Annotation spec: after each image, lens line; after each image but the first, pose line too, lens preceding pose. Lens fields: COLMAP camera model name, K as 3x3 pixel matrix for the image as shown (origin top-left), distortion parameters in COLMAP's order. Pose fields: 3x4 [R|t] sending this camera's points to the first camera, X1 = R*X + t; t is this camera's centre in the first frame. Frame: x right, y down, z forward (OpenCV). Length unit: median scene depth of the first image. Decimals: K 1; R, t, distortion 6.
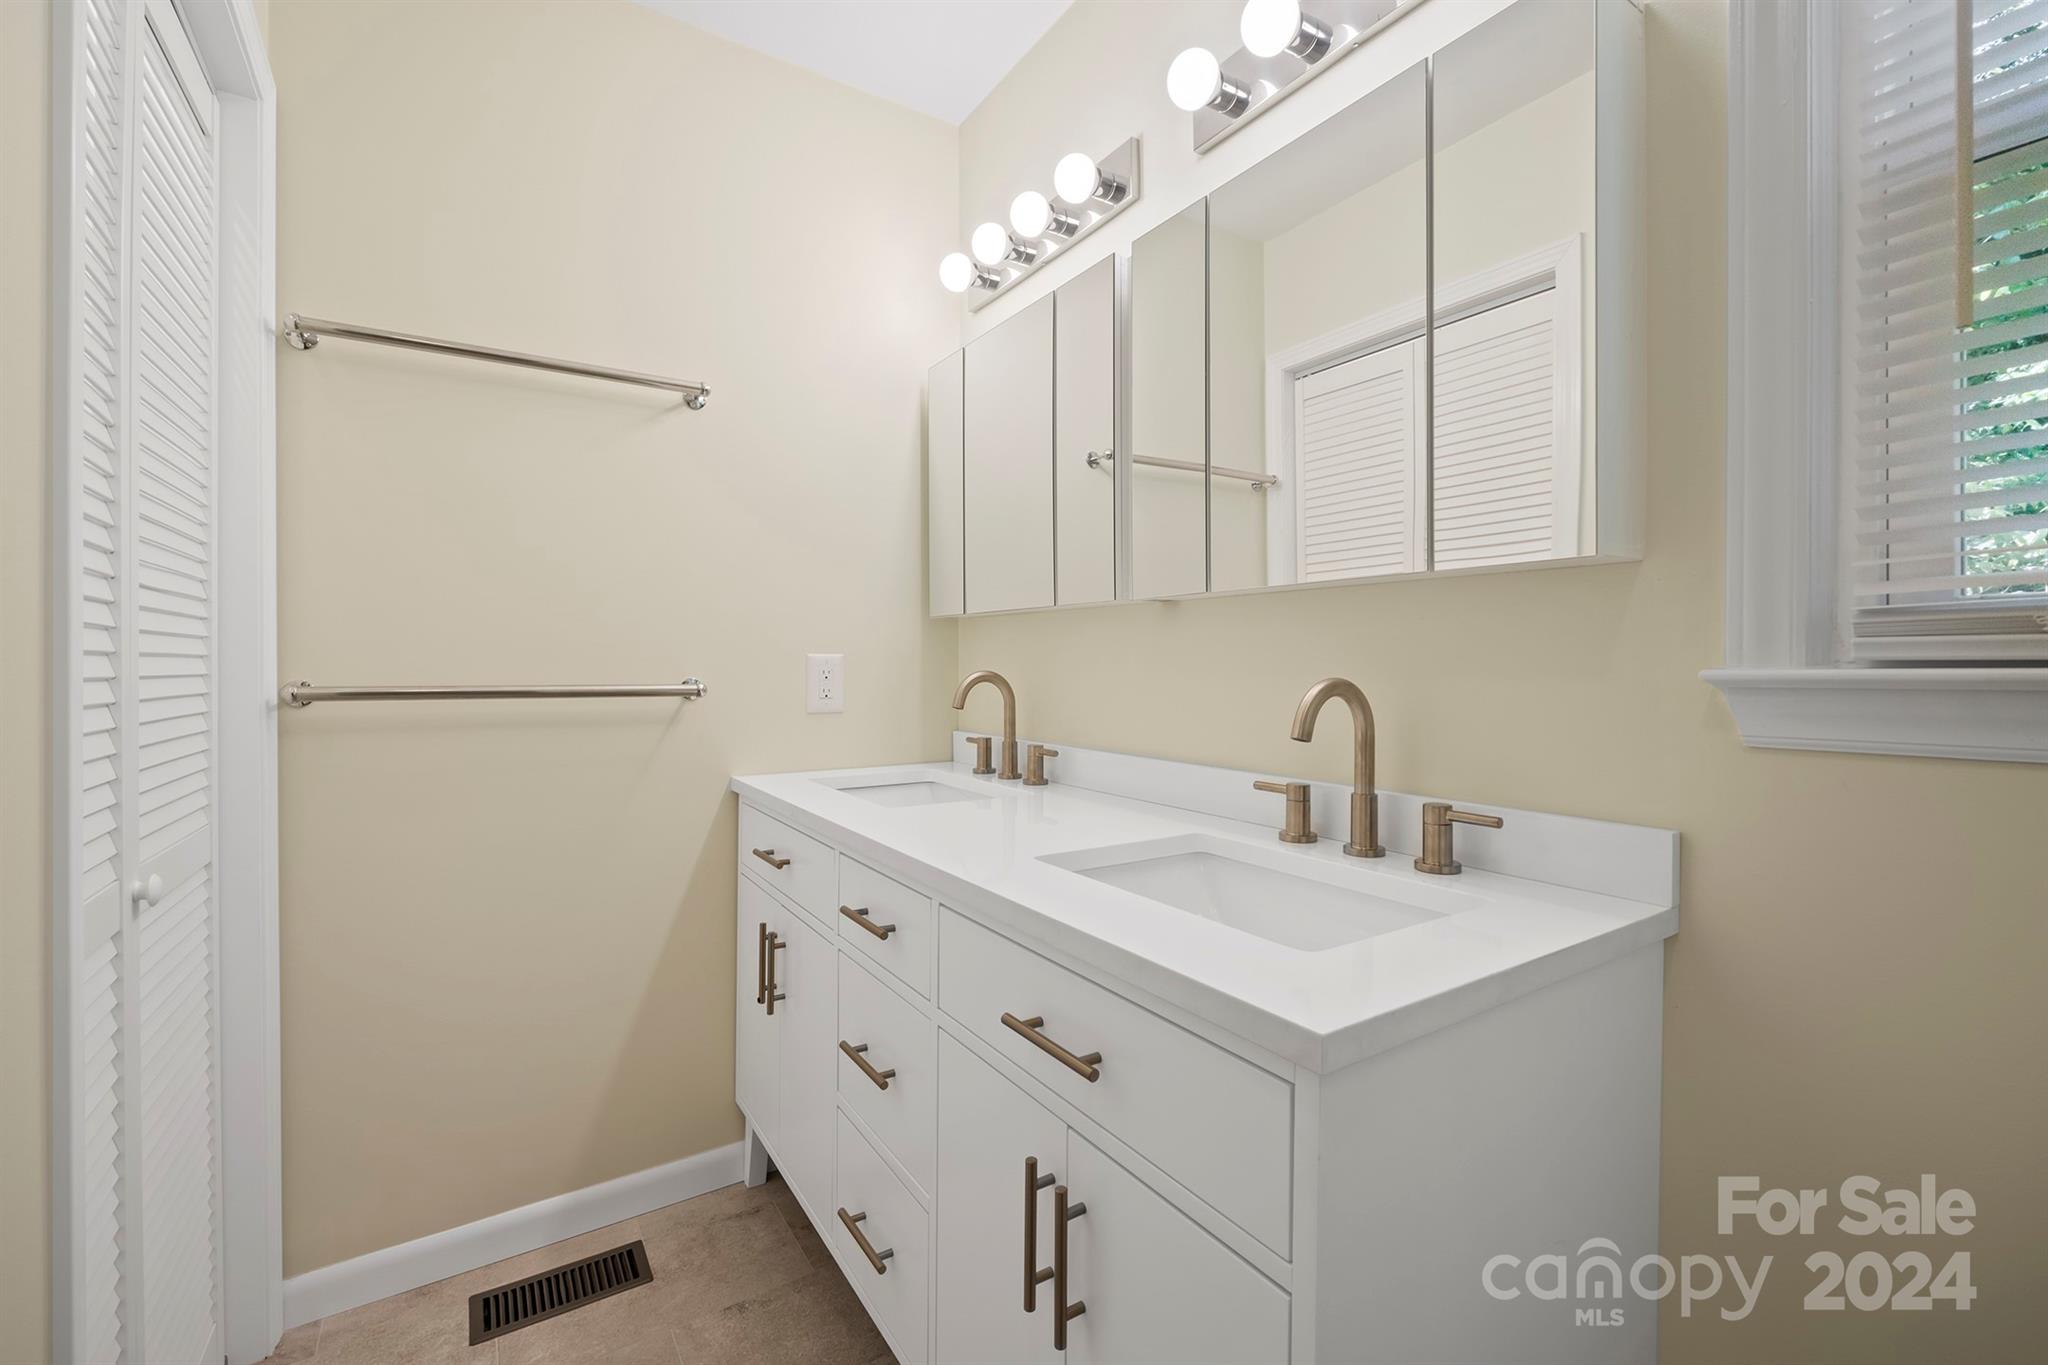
lens RADIAL K [[861.9, 0, 1030.9], [0, 861.9, 669.1], [0, 0, 1]] dist [-0.006167, -0.000708]
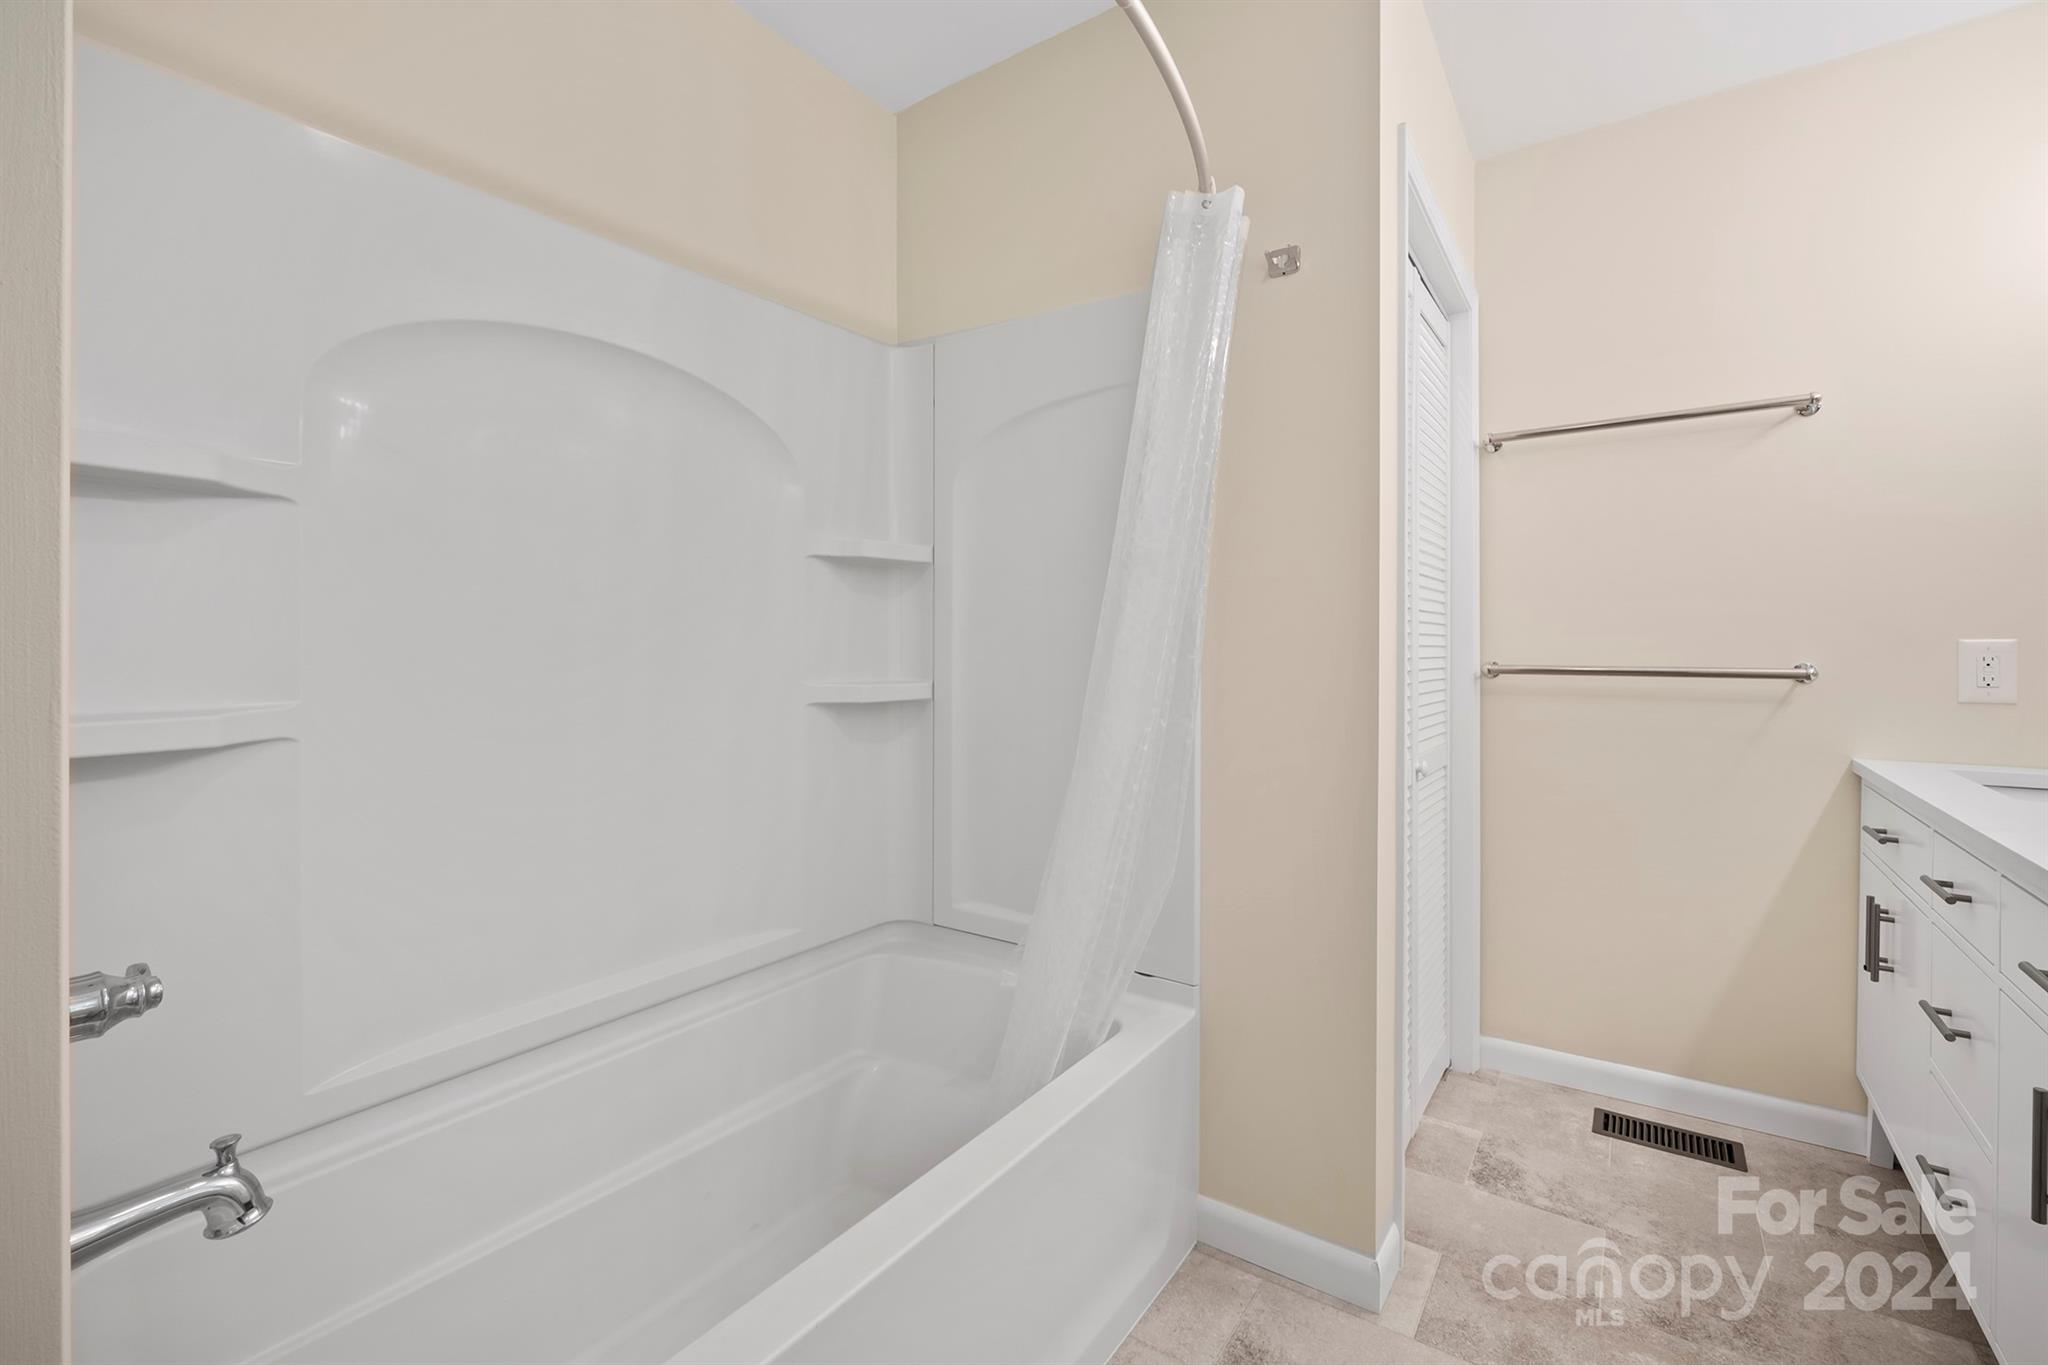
lens RADIAL K [[861.9, 0, 1019.7], [0, 861.9, 650.1], [0, 0, 1]] dist [-0.006167, -0.000708]
pose [[0.351742, 0.001799, -0.936095, 0.310915], [-0.002402, 0.999997, 0.001019, -0.005407], [0.936094, 0.001890, 0.351745, -0.356281]]
